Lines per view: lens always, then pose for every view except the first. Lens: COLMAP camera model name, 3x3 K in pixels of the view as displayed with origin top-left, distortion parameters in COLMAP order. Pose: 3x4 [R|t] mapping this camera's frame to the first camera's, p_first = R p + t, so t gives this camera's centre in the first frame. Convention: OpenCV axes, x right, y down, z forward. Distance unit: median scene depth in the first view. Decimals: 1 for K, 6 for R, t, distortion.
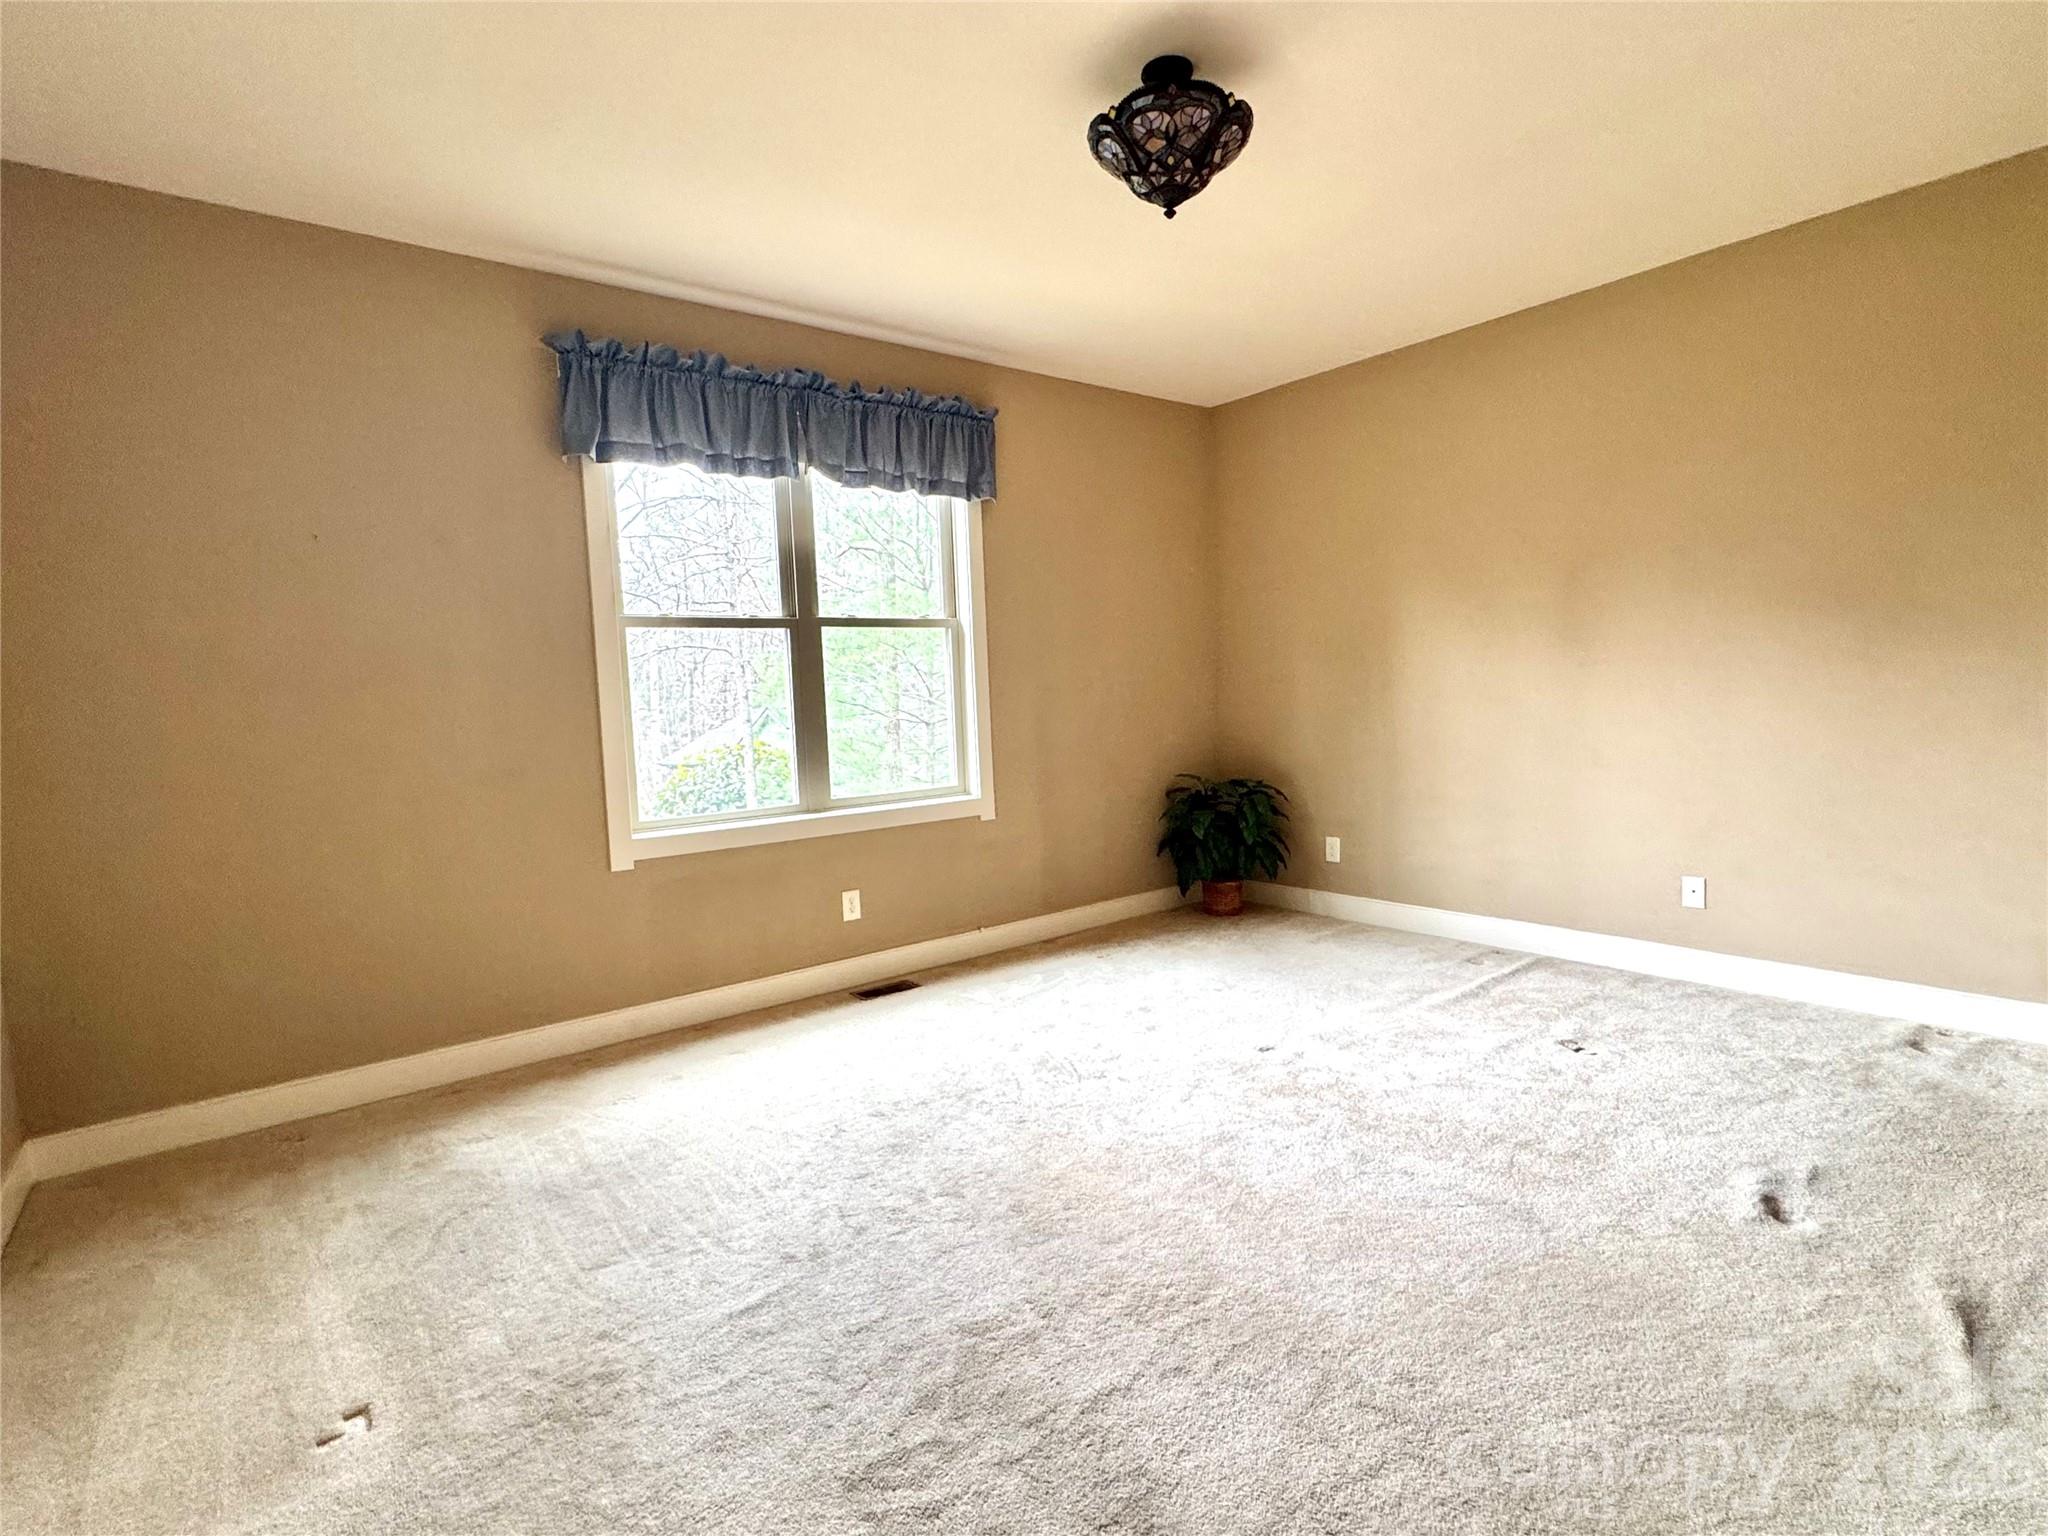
lens RADIAL K [[1011.1, 0, 1017.5], [0, 1011.1, 766.8], [0, 0, 1]] dist [-0.003252, -0.000120]
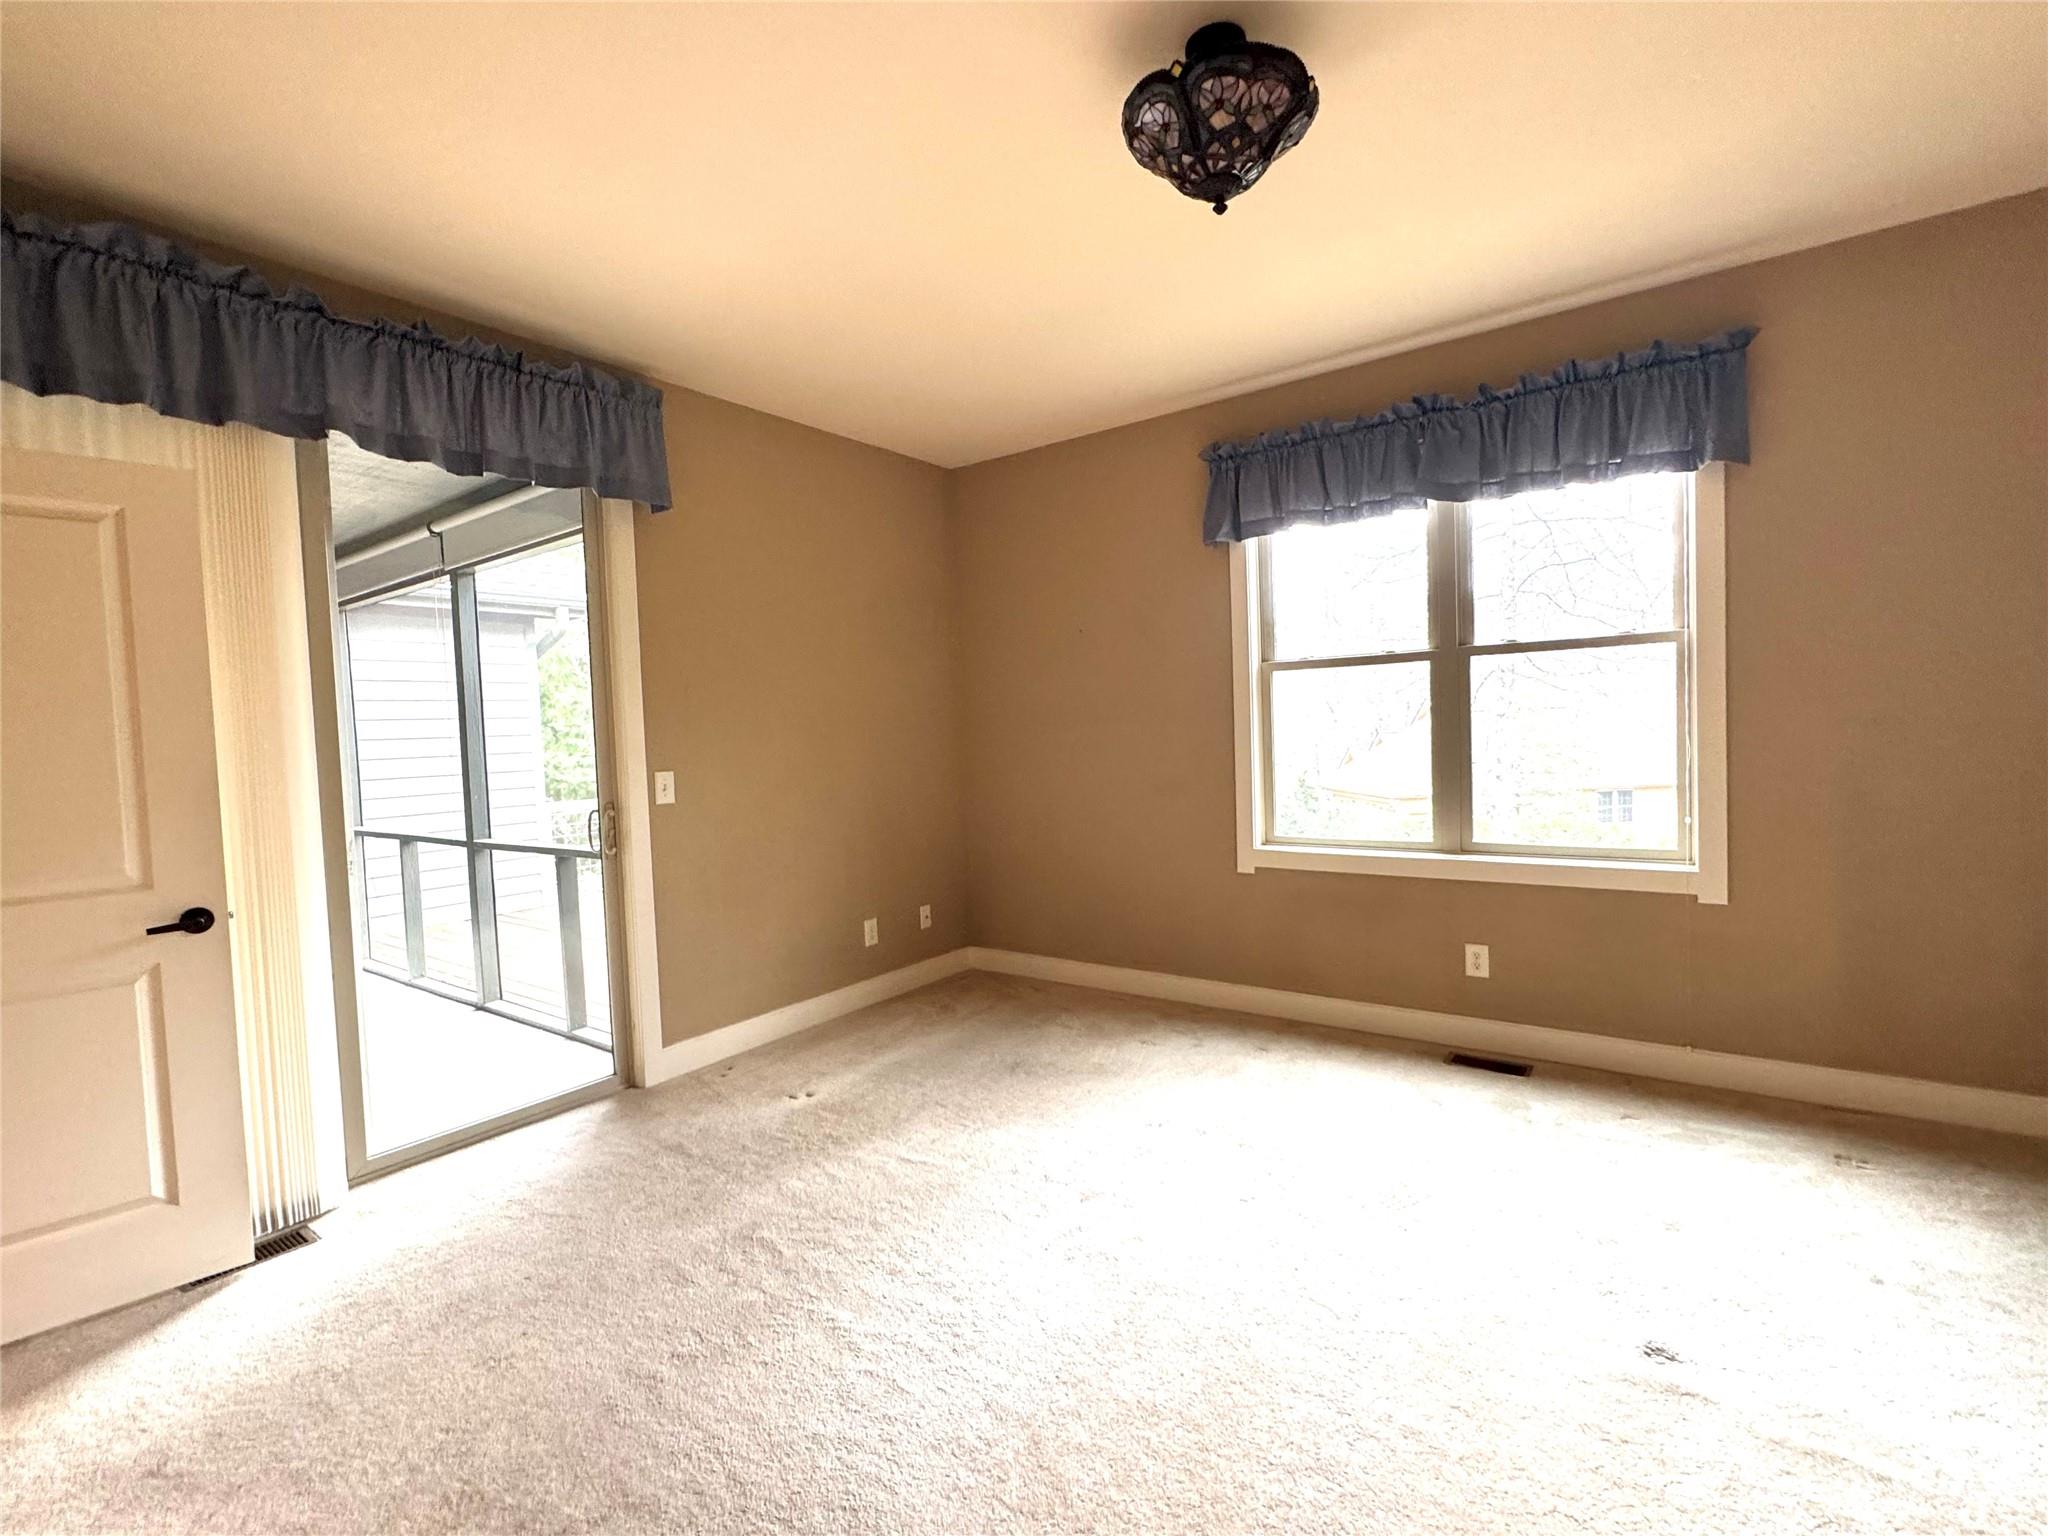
lens RADIAL K [[909.7, 0, 1020.3], [0, 909.7, 764.7], [0, 0, 1]] dist [-0.000550, 0.000023]
pose [[0.273194, 0.059314, -0.960129, 0.505521], [-0.055410, 0.997410, 0.045851, -0.054334], [0.960362, 0.040675, 0.275773, 0.376579]]
